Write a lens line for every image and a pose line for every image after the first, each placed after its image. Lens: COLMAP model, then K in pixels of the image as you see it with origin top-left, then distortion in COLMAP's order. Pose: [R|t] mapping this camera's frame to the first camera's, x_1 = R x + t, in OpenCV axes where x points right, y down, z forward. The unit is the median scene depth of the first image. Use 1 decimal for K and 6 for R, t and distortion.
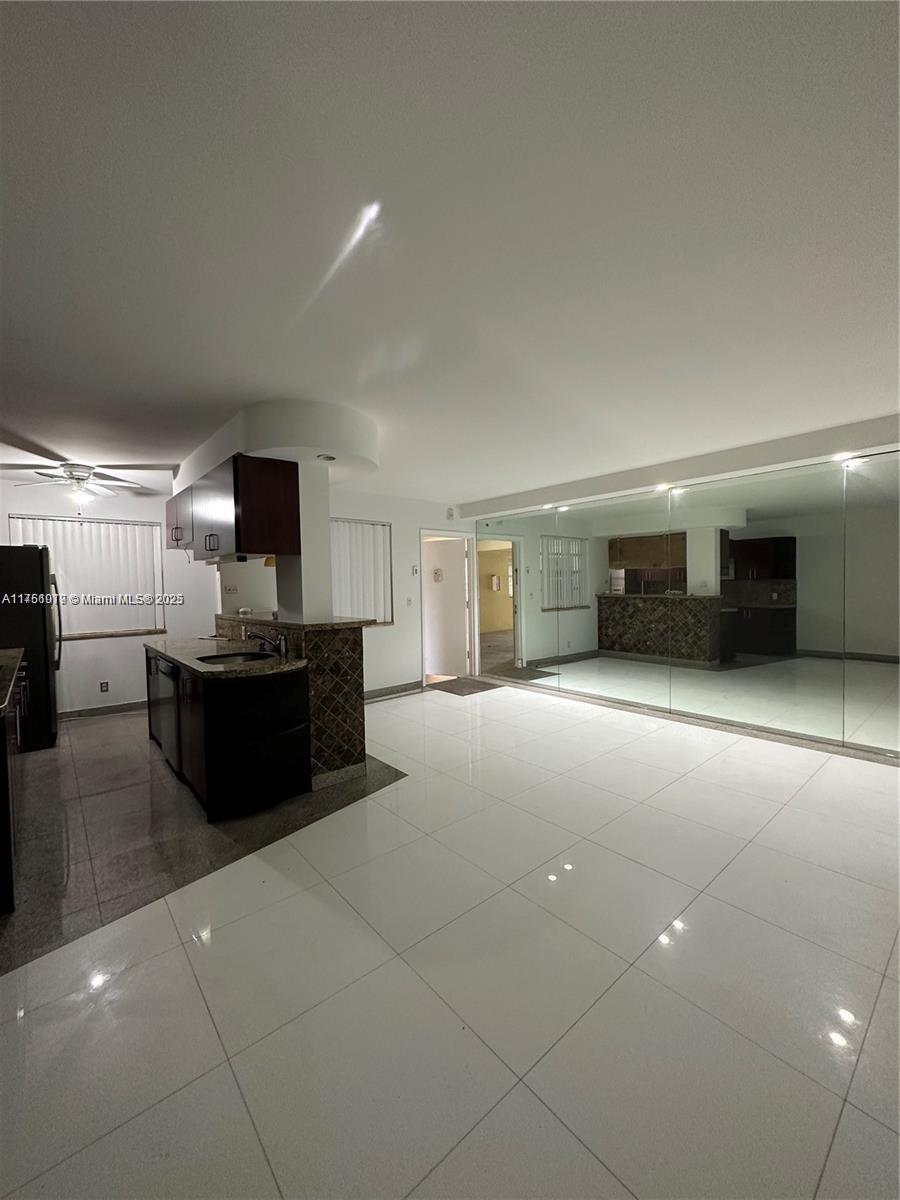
lens RADIAL K [[479.1, 0, 450.0], [0, 479.1, 600.0], [0, 0, 1]] dist [-0.001327, -0.000123]
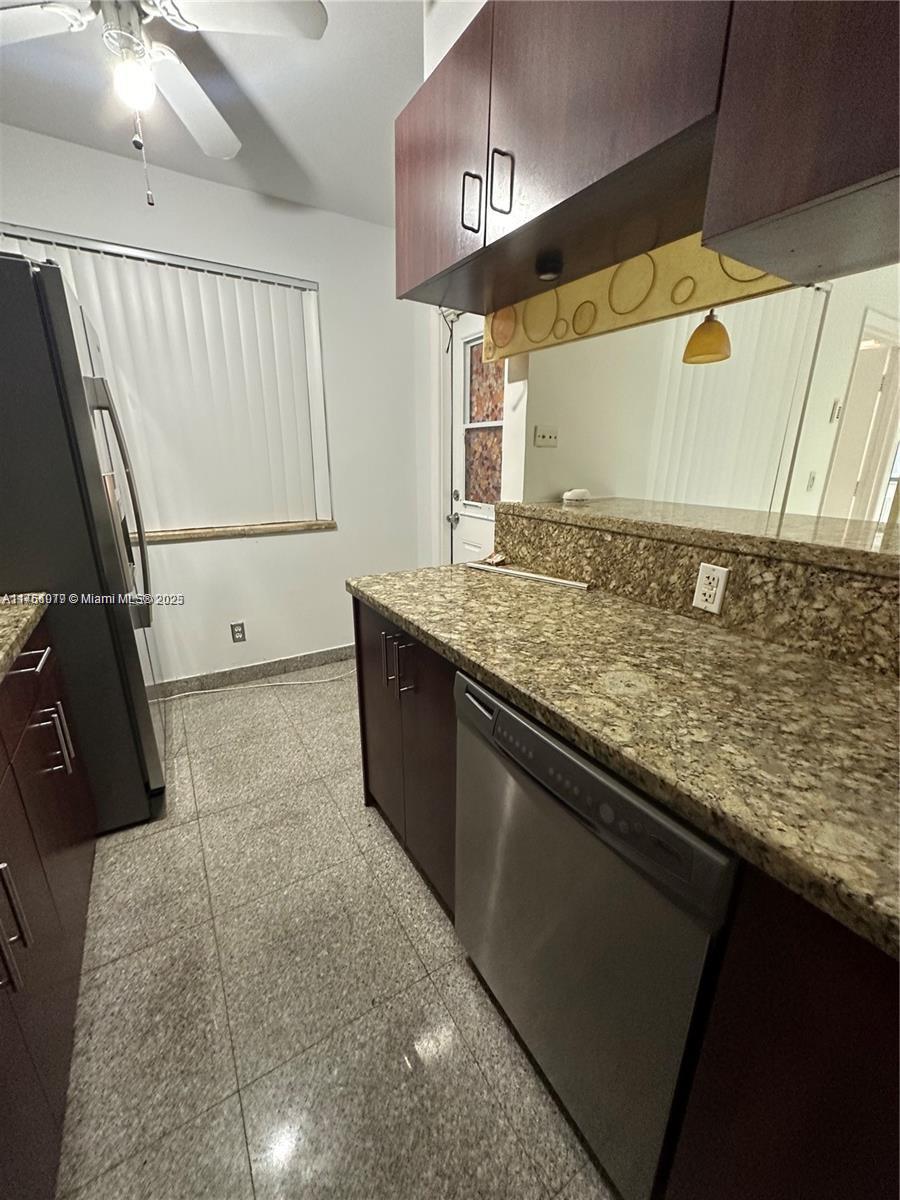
lens RADIAL K [[472.9, 0, 450.0], [0, 472.9, 600.0], [0, 0, 1]] dist [0.000176, 0.000003]
pose [[0.988282, 0.066939, -0.137177, -0.615247], [-0.028102, 0.963139, 0.267534, 0.005941], [0.150029, -0.260544, 0.953734, 0.799704]]
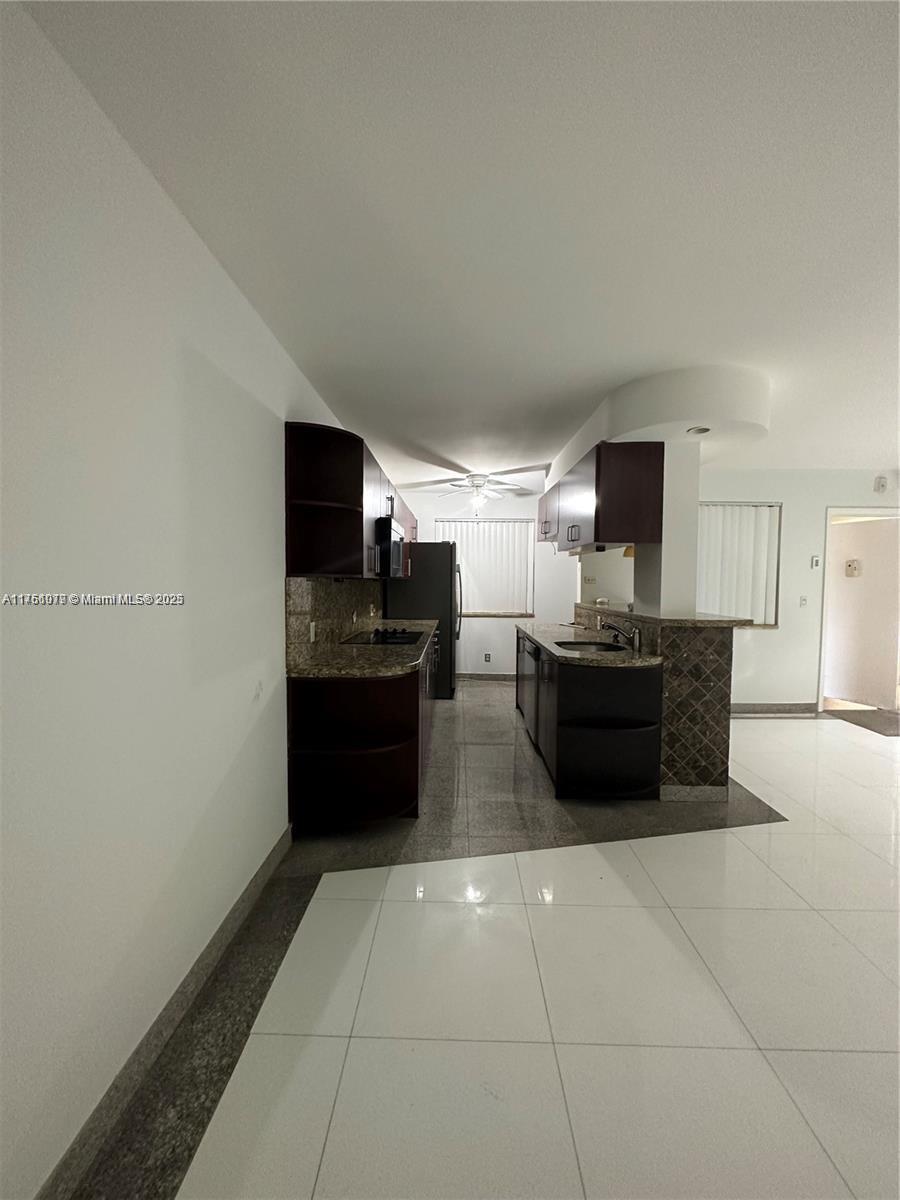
lens RADIAL K [[479.1, 0, 450.0], [0, 479.1, 600.0], [0, 0, 1]] dist [-0.001327, -0.000123]
pose [[0.751305, 0.053261, -0.657802, -0.005486], [-0.043703, 0.998565, 0.030936, 0.003610], [0.658506, 0.005506, 0.752555, 0.035726]]
